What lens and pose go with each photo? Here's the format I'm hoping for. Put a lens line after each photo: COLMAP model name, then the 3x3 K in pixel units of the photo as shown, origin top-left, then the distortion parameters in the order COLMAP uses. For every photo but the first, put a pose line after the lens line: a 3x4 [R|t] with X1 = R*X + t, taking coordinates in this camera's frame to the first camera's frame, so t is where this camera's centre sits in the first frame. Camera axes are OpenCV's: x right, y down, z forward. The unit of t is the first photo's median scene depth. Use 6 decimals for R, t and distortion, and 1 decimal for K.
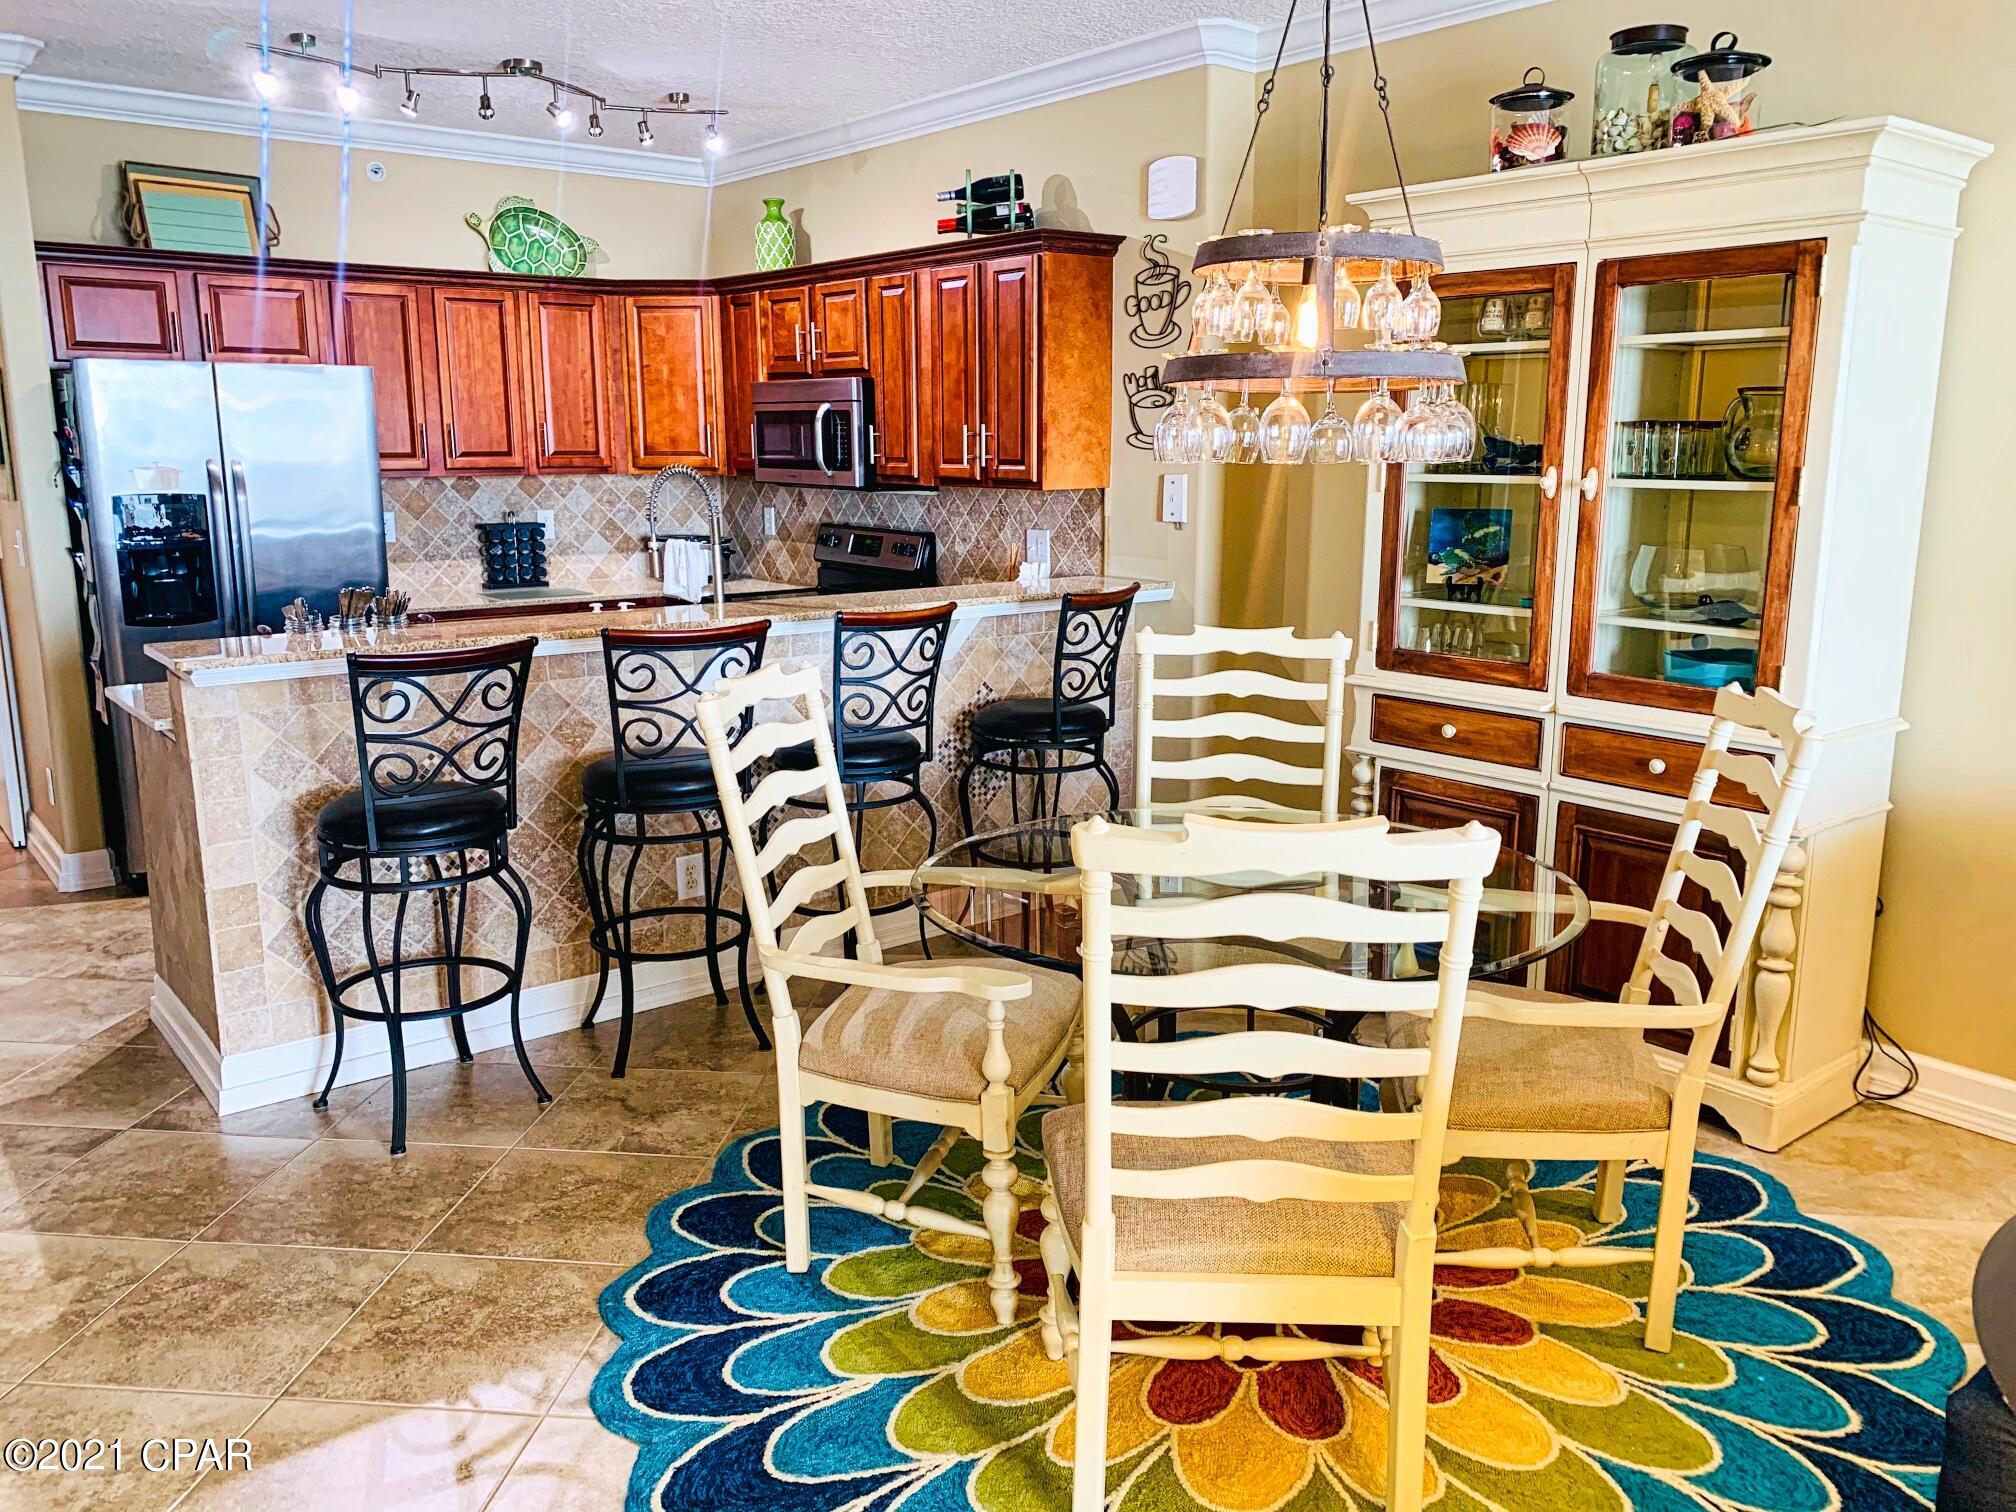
lens RADIAL K [[1559.7, 0, 1008.3], [0, 1559.7, 743.8], [0, 0, 1]] dist [-0.010454, -0.008106]
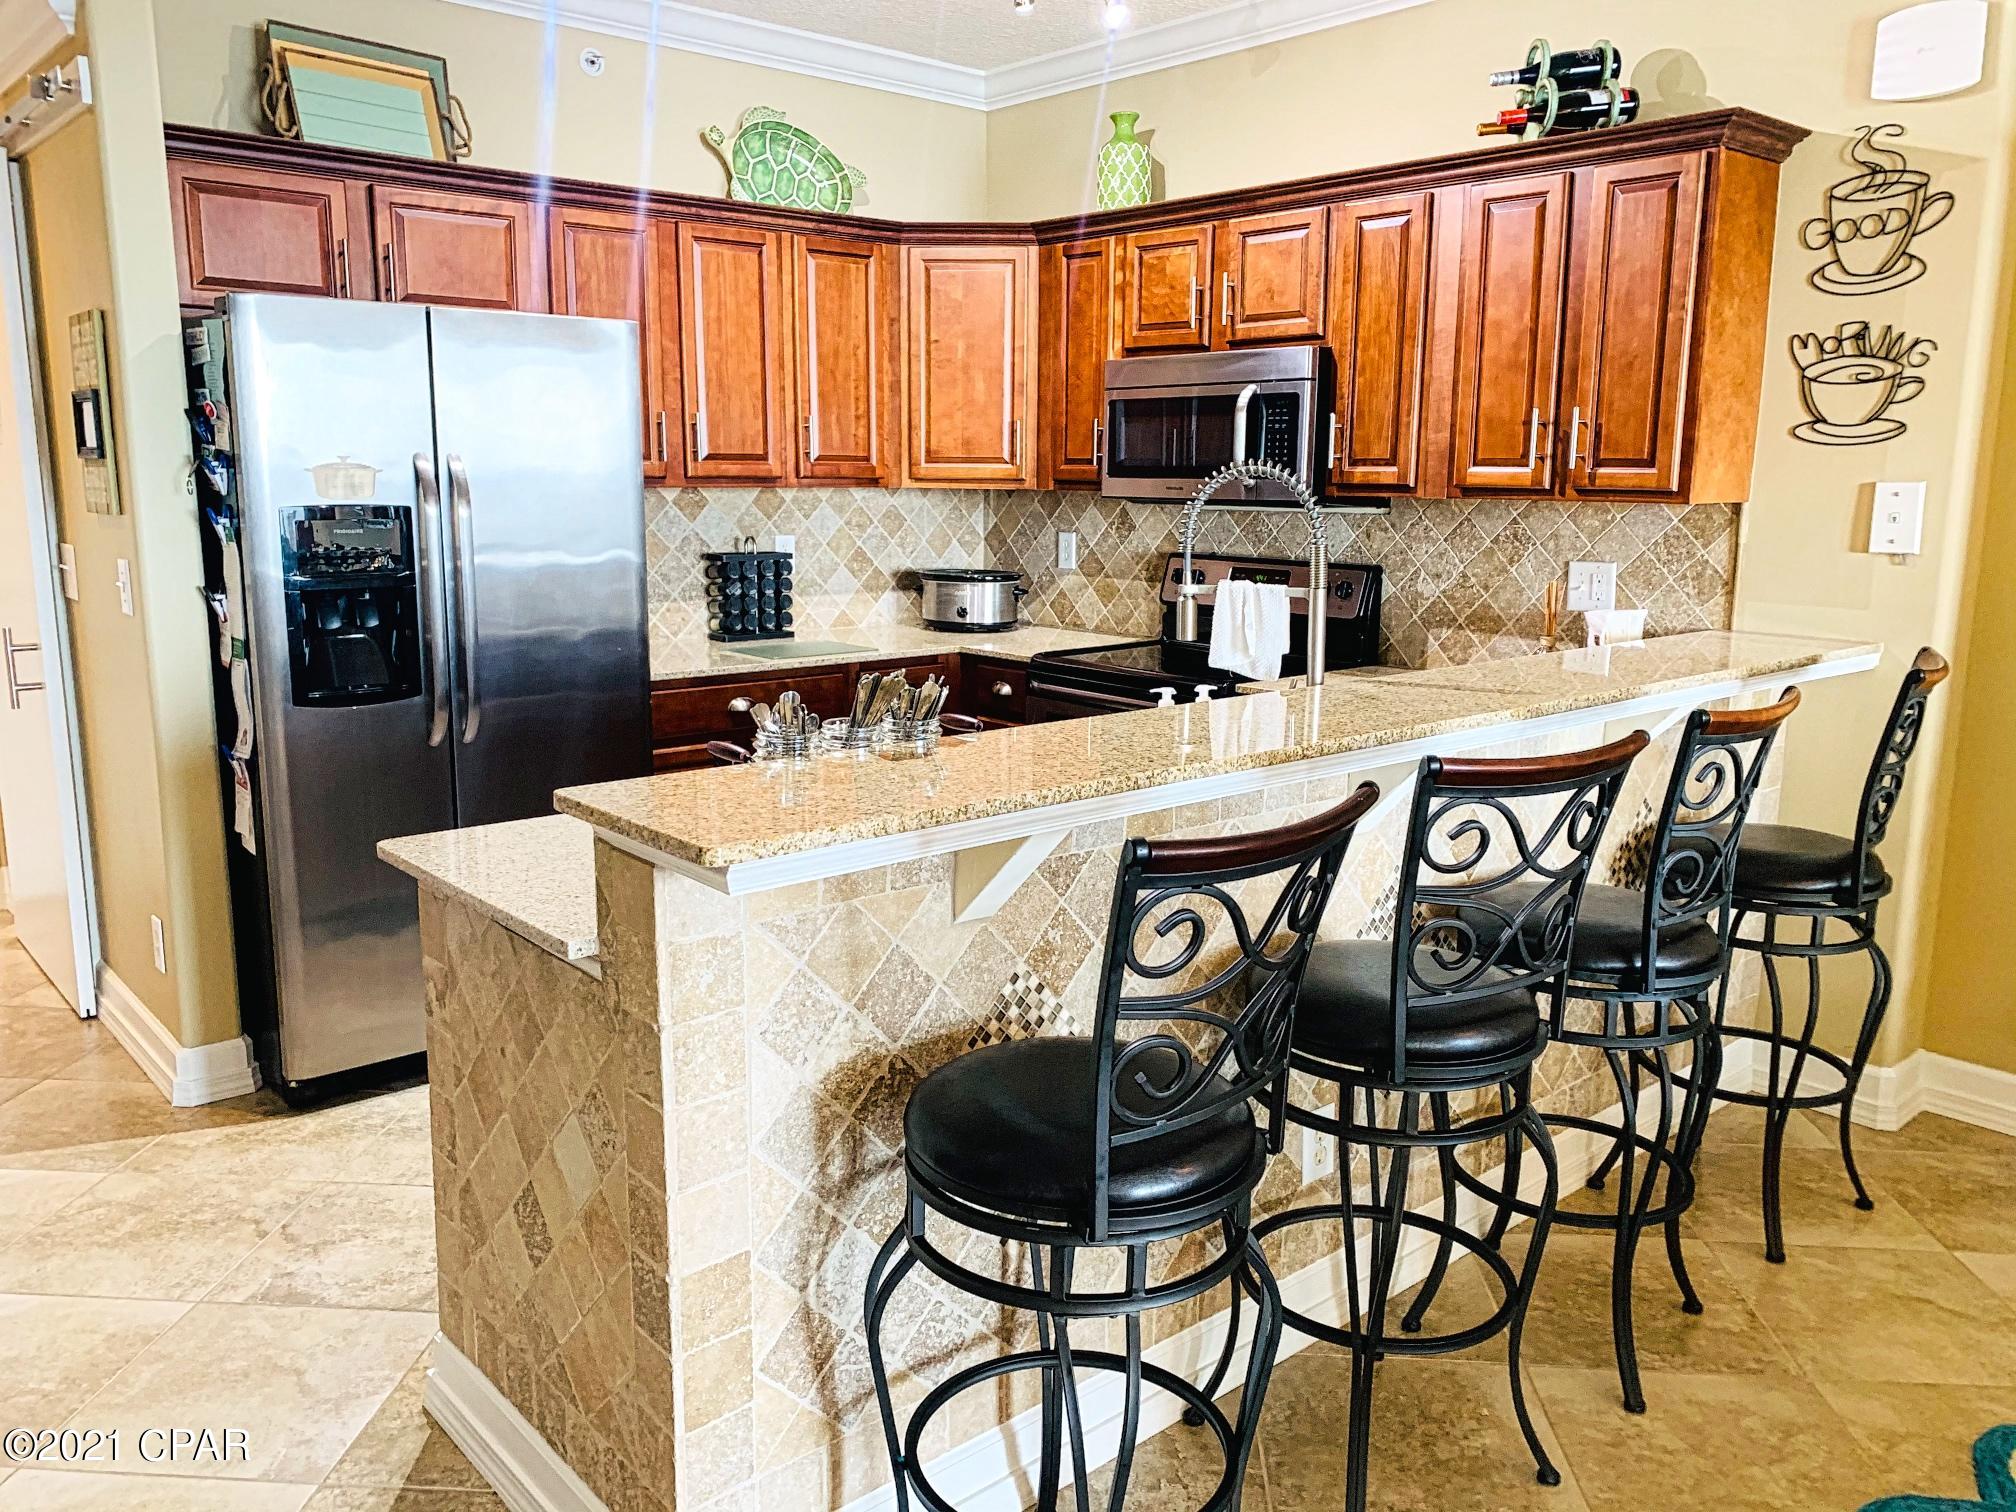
lens RADIAL K [[1557.6, 0, 1008.0], [0, 1557.6, 756.0], [0, 0, 1]] dist [0.001375, -0.048520]
pose [[0.999377, -0.002389, 0.035204, -0.254450], [0.002855, 0.999909, -0.013203, -0.040086], [-0.035169, 0.013295, 0.999293, 0.296558]]
